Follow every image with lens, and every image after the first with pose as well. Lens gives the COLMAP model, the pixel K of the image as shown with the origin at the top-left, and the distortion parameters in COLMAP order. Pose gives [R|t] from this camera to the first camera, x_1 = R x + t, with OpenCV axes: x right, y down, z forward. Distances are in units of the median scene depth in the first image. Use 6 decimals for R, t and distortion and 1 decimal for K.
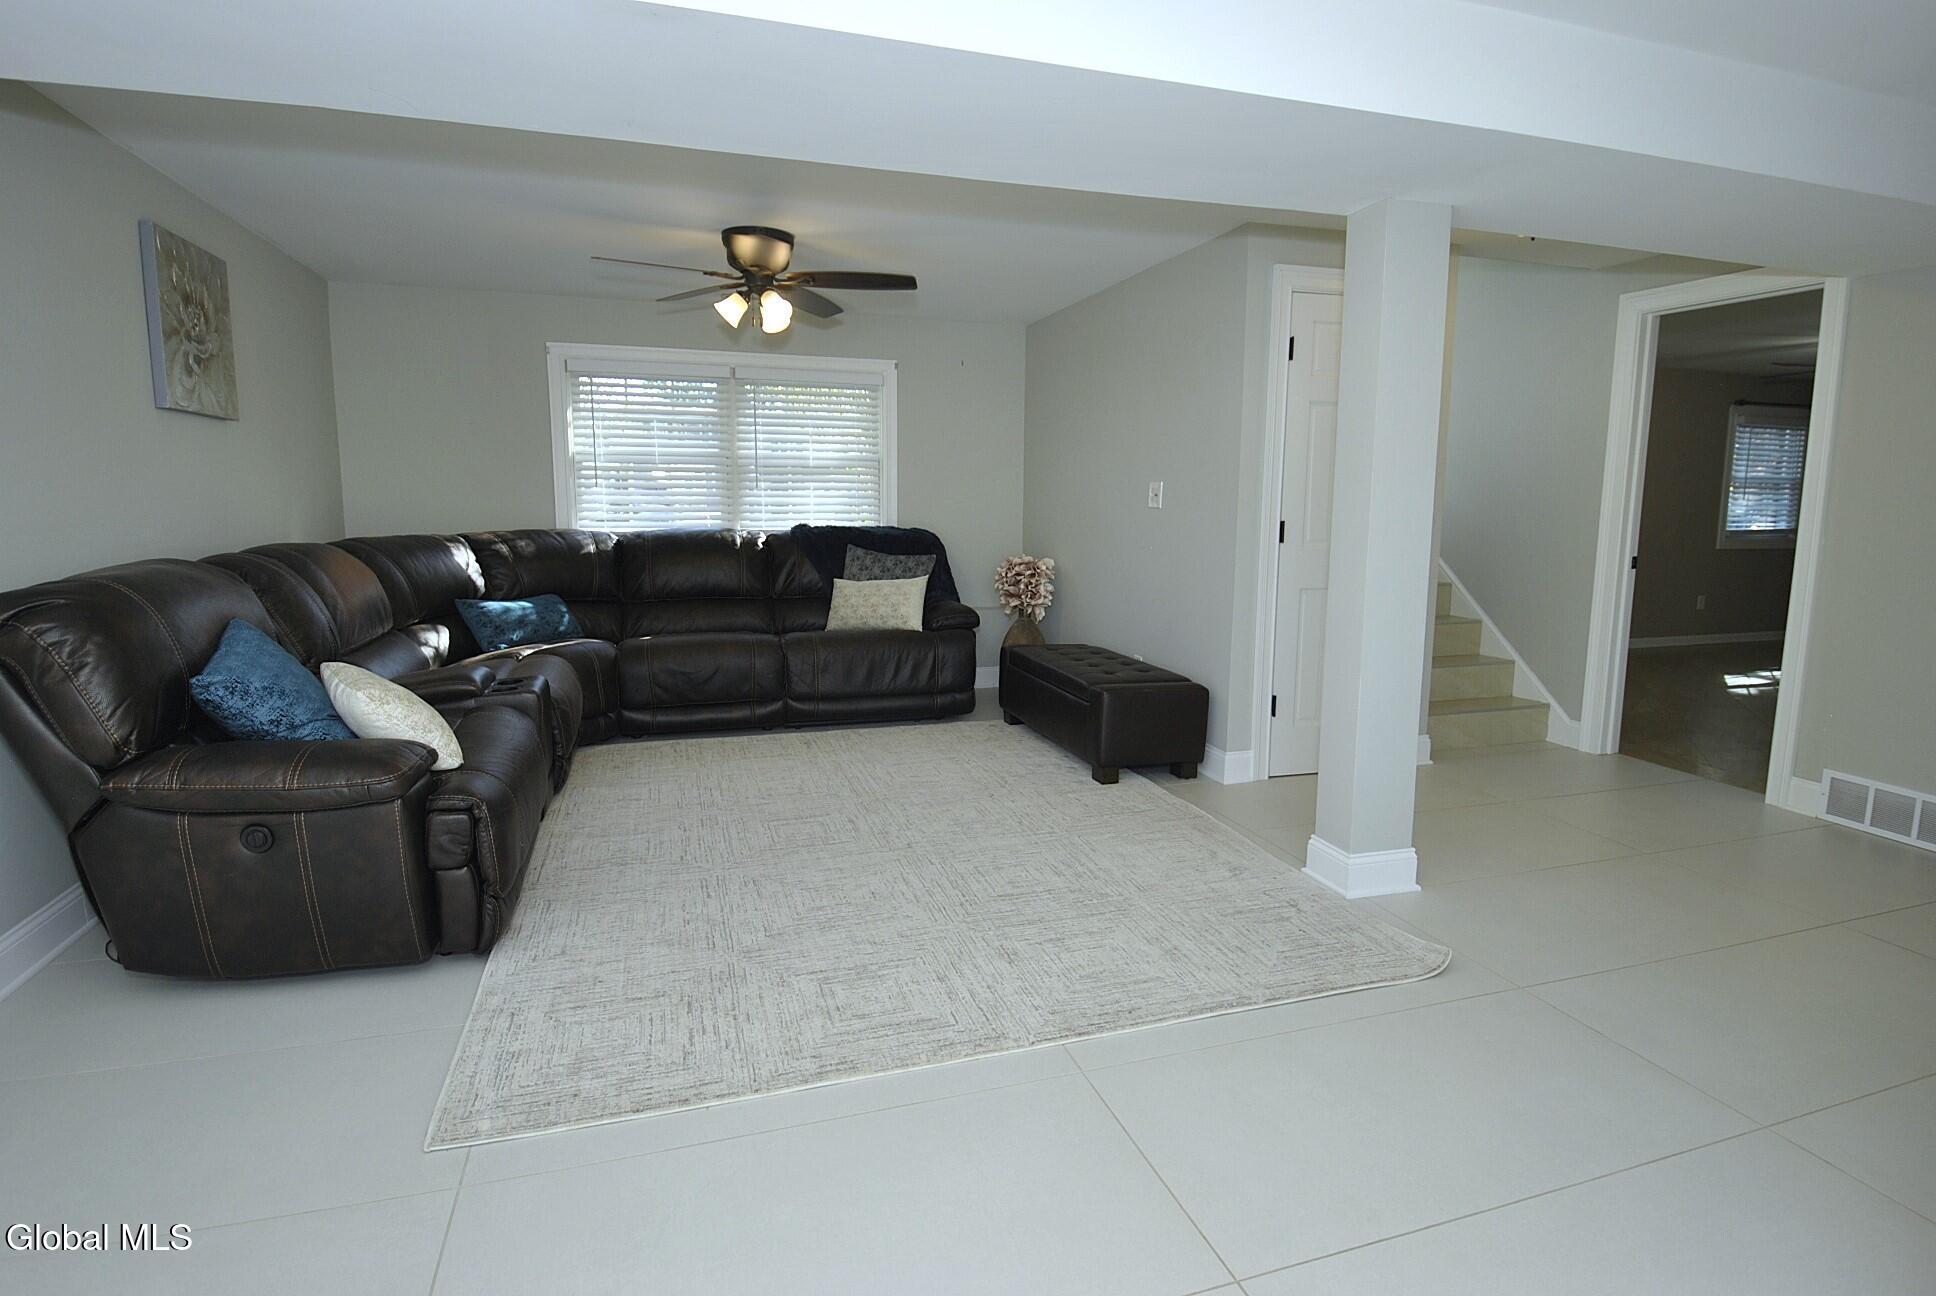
lens RADIAL K [[1005.0, 0, 979.3], [0, 1005.0, 638.0], [0, 0, 1]] dist [-0.005780, -0.002315]
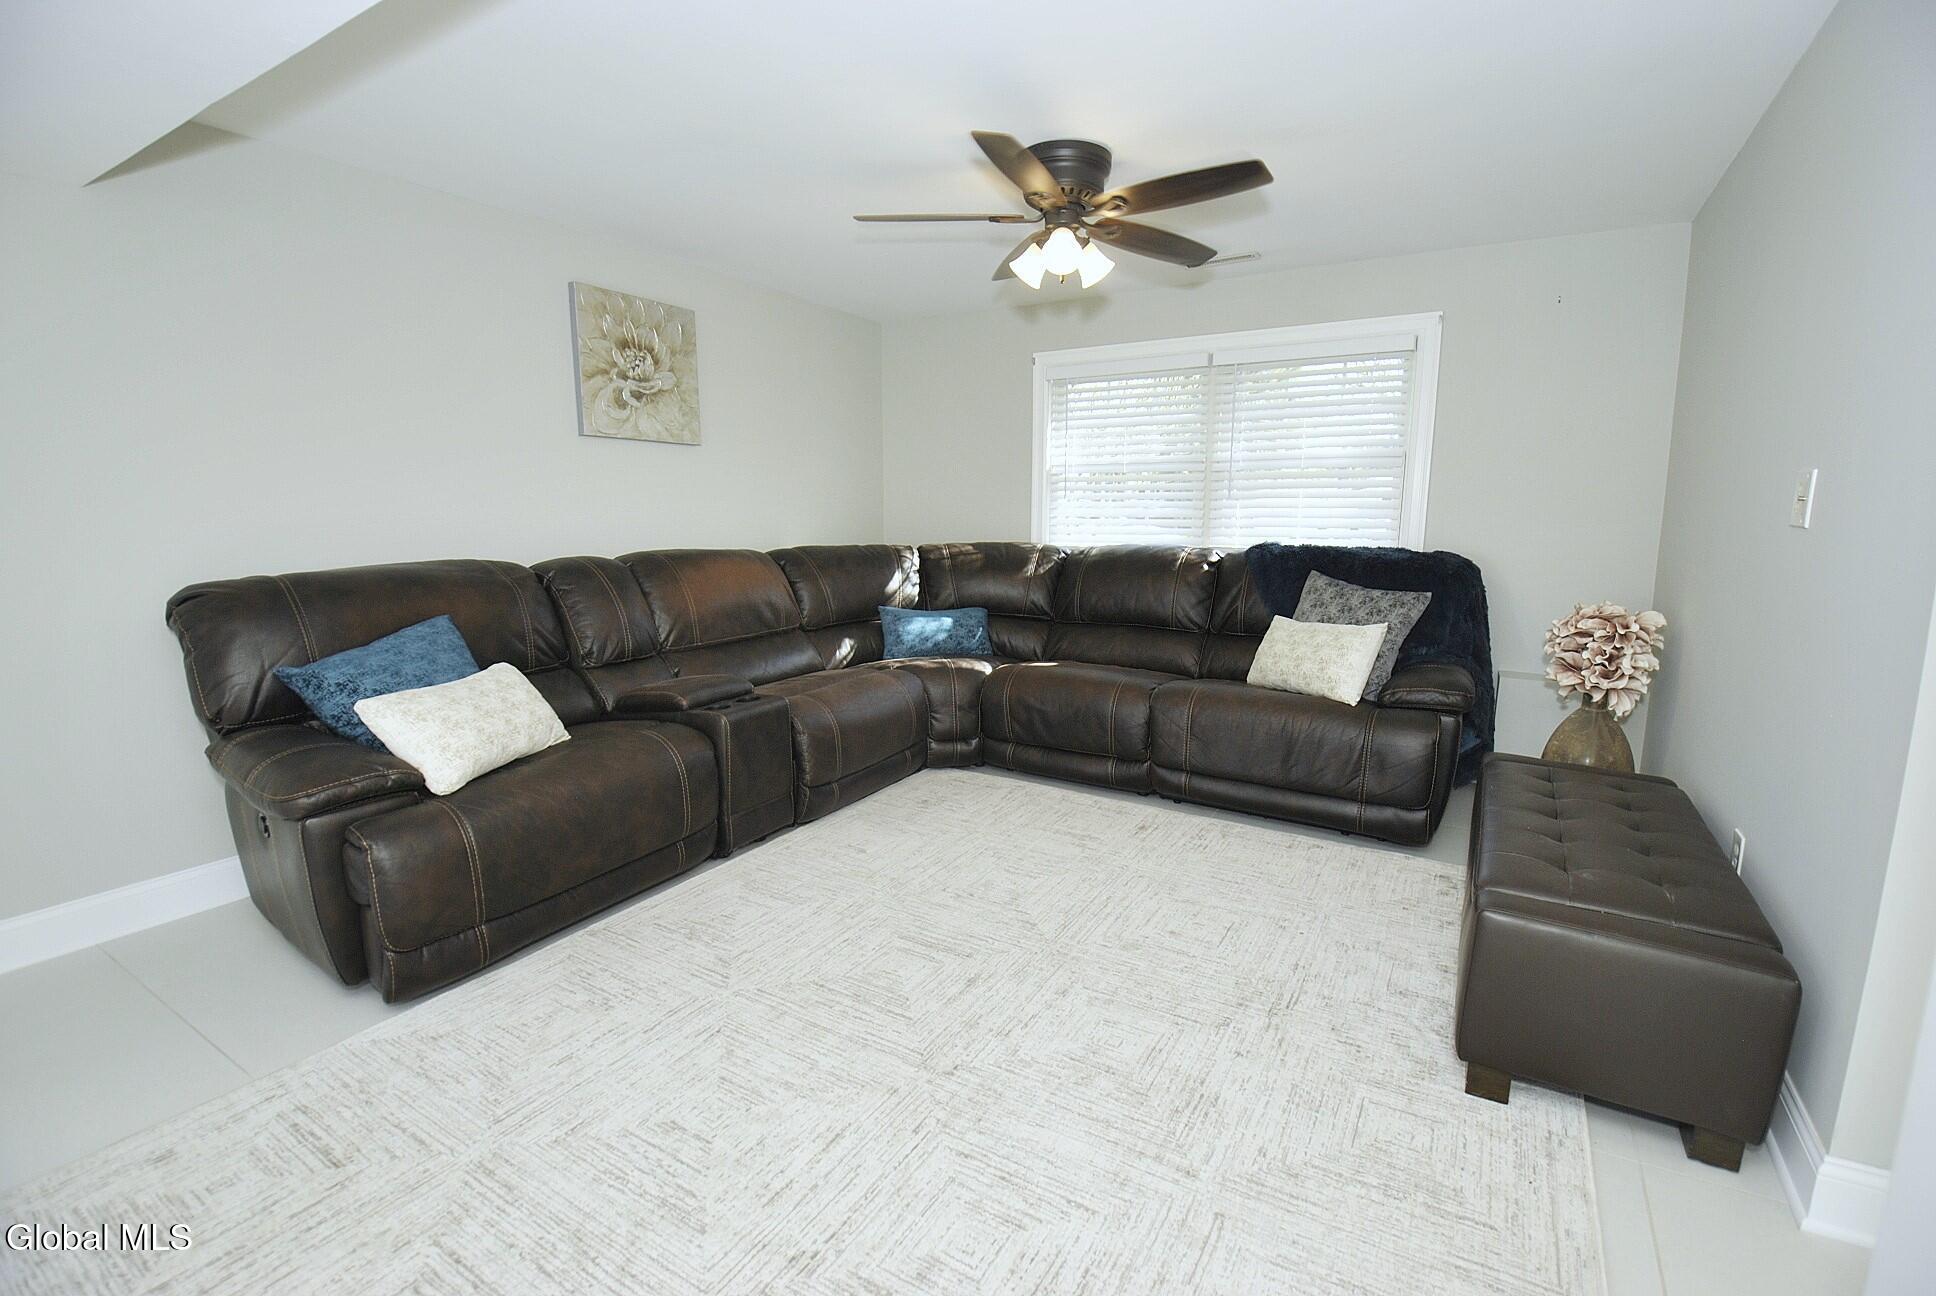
lens RADIAL K [[857.9, 0, 967.1], [0, 857.9, 640.4], [0, 0, 1]] dist [-0.002944, -0.012530]
pose [[0.655734, 0.105635, -0.747565, 0.193561], [-0.102454, 0.993454, 0.050511, -0.051768], [0.748008, 0.043469, 0.662265, 0.422895]]
